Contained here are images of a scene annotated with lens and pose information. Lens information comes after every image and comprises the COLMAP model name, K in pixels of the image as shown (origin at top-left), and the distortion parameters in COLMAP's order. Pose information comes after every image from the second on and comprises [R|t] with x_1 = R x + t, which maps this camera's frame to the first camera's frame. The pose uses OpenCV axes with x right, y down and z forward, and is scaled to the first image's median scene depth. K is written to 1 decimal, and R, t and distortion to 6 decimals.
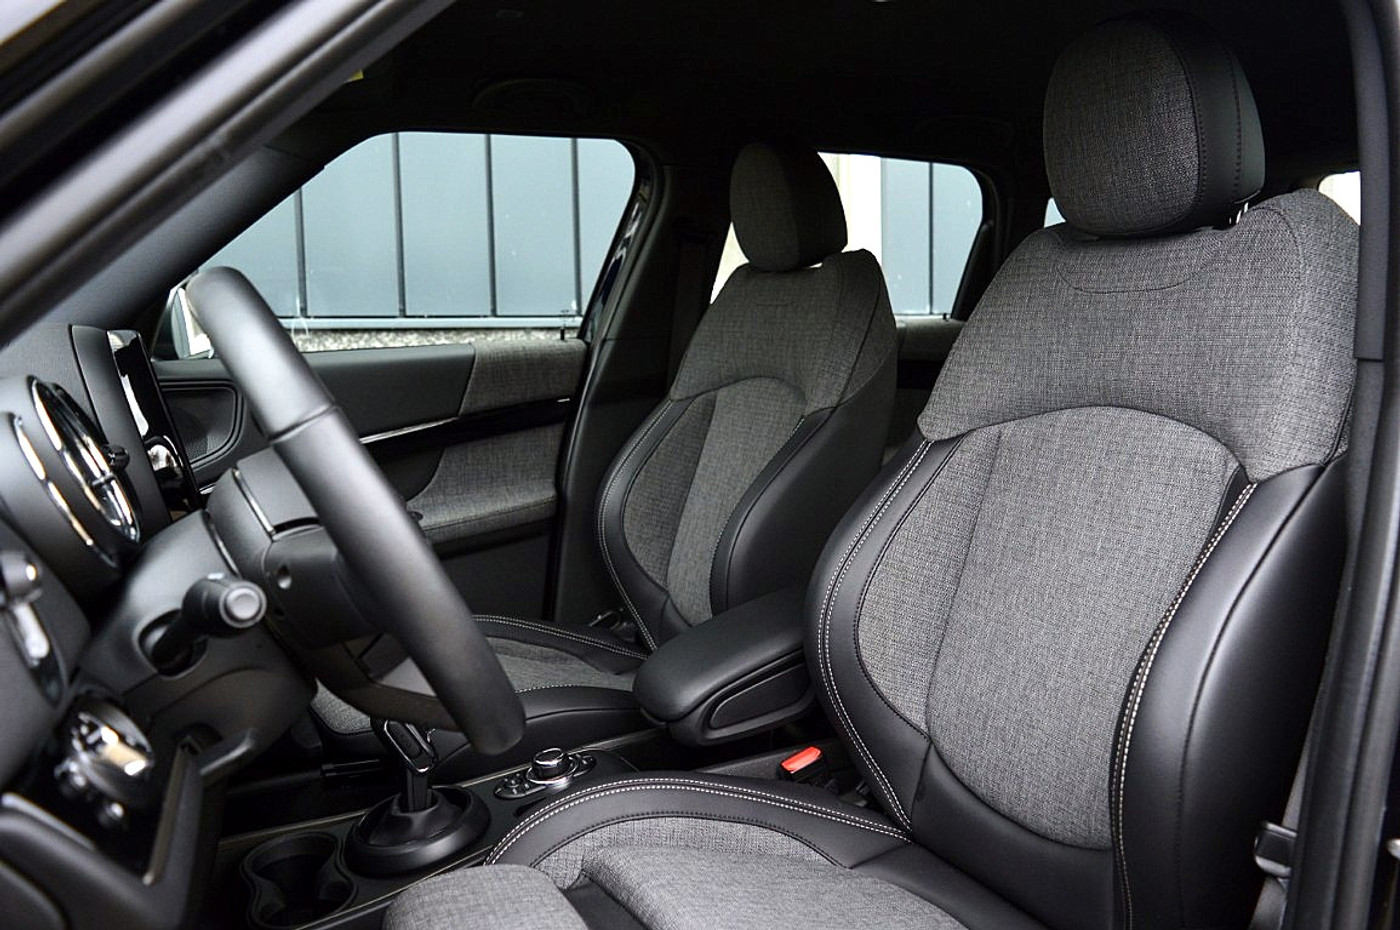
lens RADIAL K [[1087.3, 0, 700.0], [0, 1087.3, 465.0], [0, 0, 1]] dist [-0.023952, 0.003050]
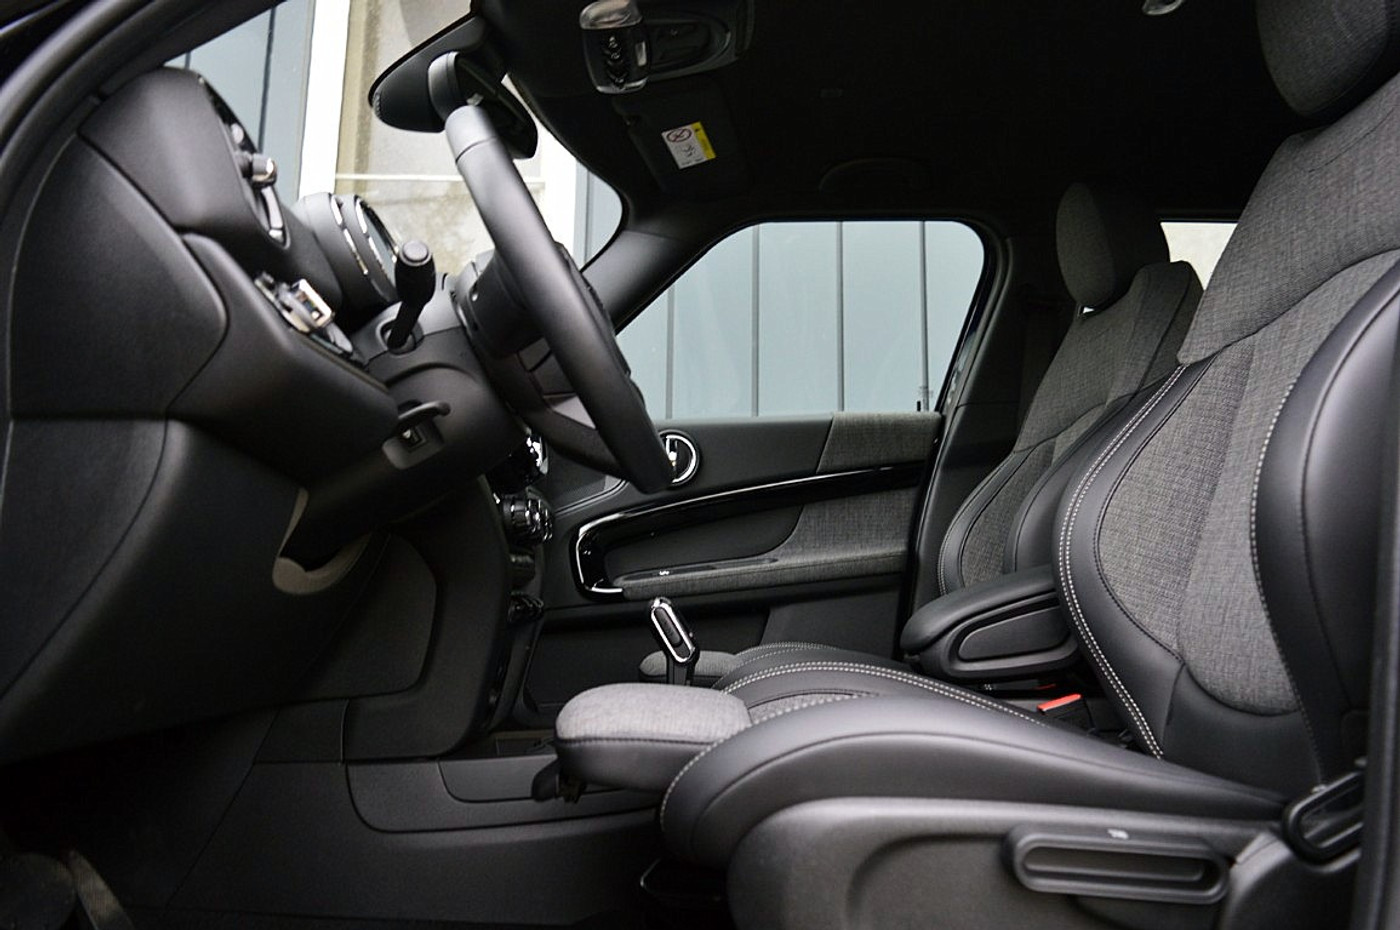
lens RADIAL K [[1087.3, 0, 700.0], [0, 1087.3, 465.0], [0, 0, 1]] dist [-0.023952, 0.003050]
pose [[0.893042, -0.039898, -0.448201, 0.168558], [-0.074078, 0.969435, -0.233898, 0.215087], [0.443834, 0.242082, 0.862791, -0.006692]]
